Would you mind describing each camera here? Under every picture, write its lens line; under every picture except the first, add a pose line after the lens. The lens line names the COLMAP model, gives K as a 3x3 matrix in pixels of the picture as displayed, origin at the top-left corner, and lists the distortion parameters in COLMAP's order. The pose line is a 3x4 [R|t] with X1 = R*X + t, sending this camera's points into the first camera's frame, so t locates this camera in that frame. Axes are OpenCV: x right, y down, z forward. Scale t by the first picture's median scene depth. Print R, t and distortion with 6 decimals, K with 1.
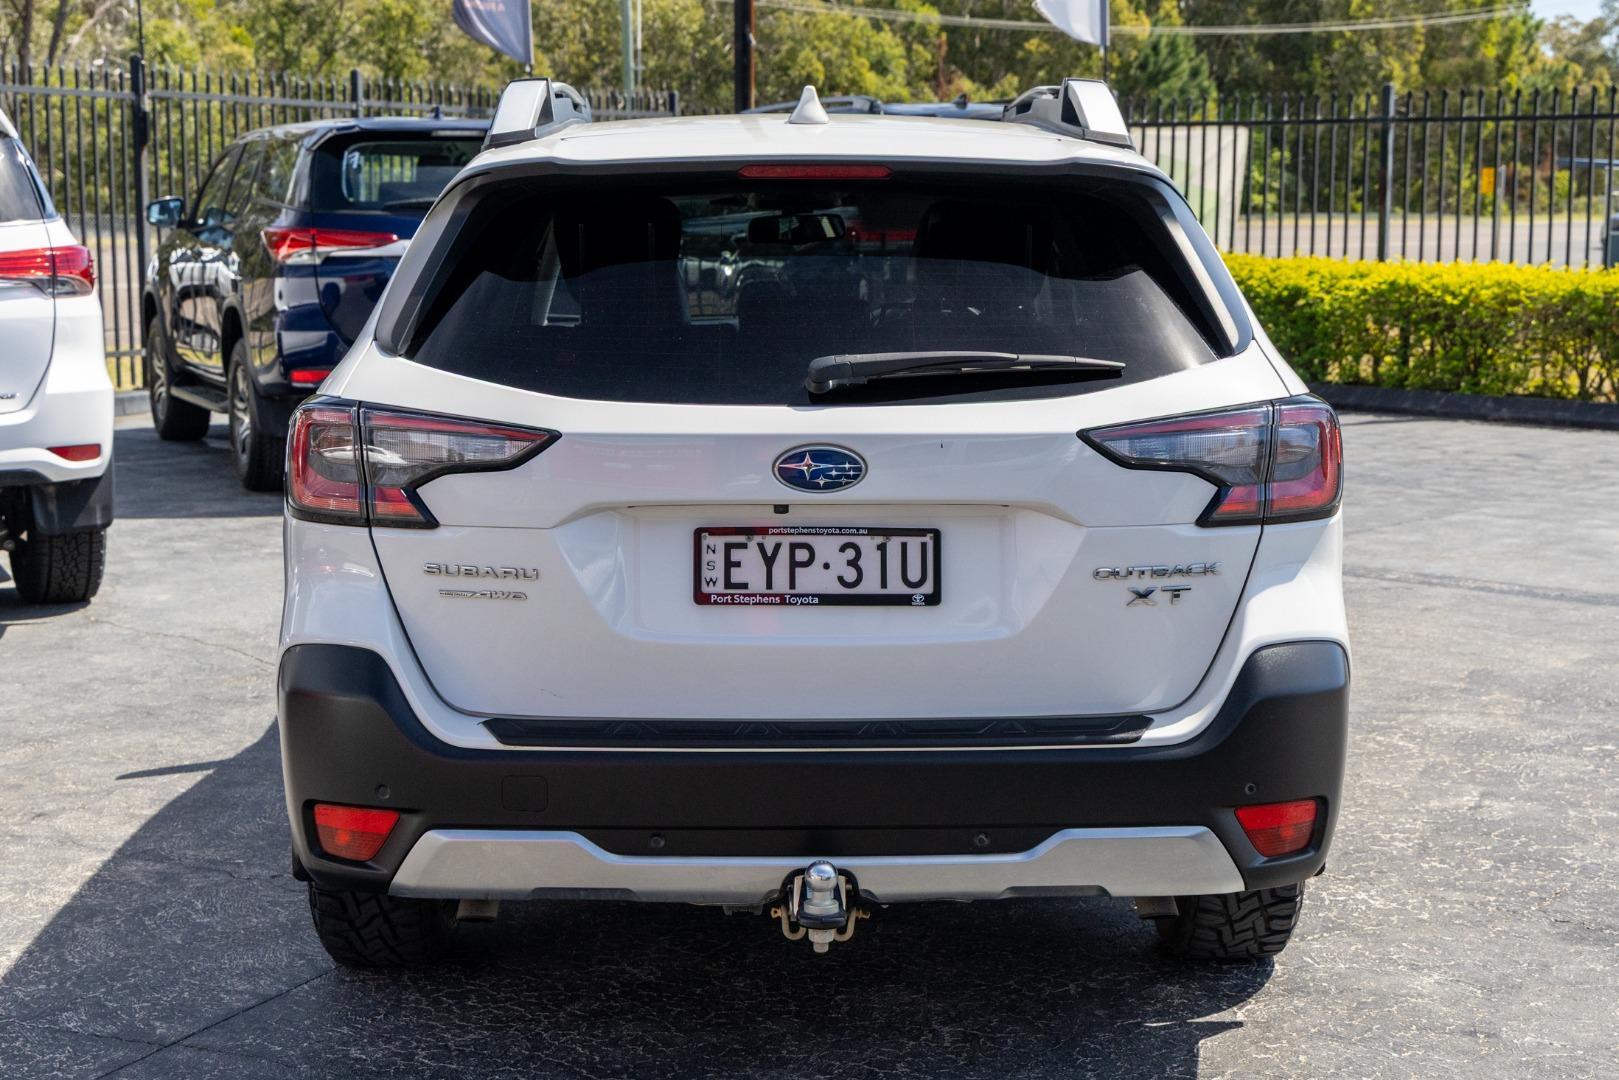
lens RADIAL K [[2748.3, 0, 809.5], [0, 2748.3, 540.0], [0, 0, 1]] dist [-0.002666, 0.026037]
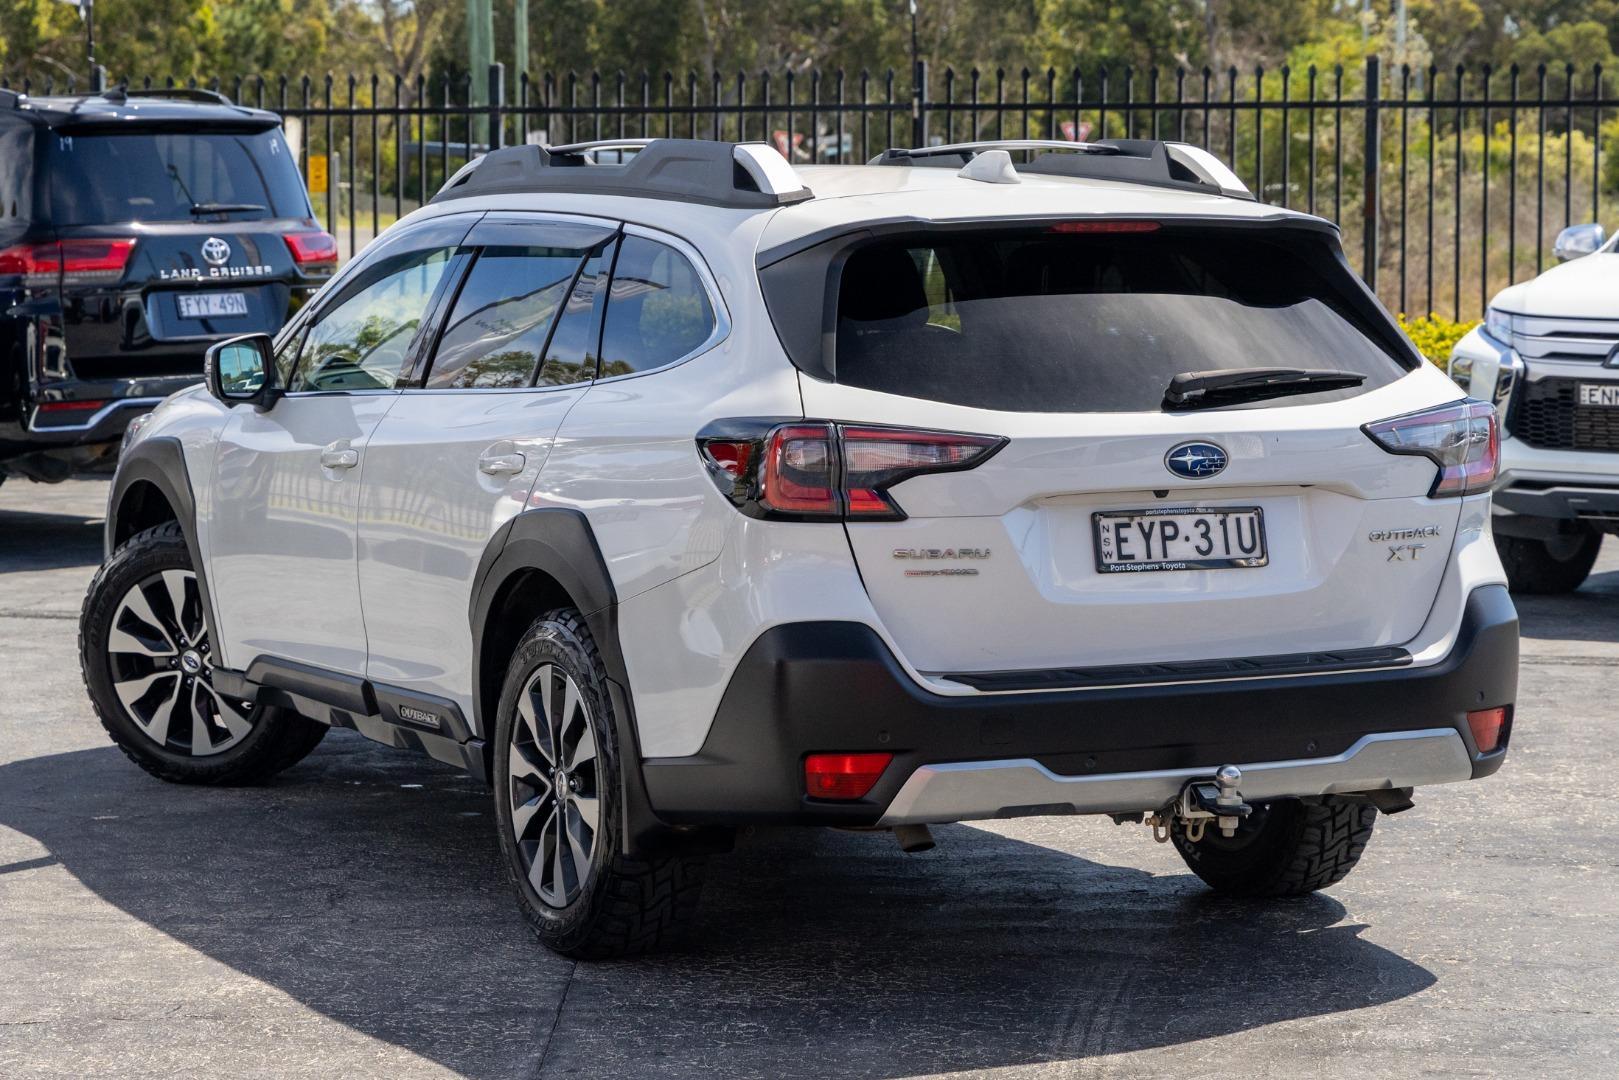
lens RADIAL K [[5134.9, 0, 809.5], [0, 5134.9, 540.0], [0, 0, 1]] dist [-0.088105, 0.266987]
pose [[0.889051, -0.037319, 0.456285, -1.224166], [0.061254, 0.997407, -0.037773, 0.088543], [-0.453692, 0.061532, 0.889032, -1.018967]]
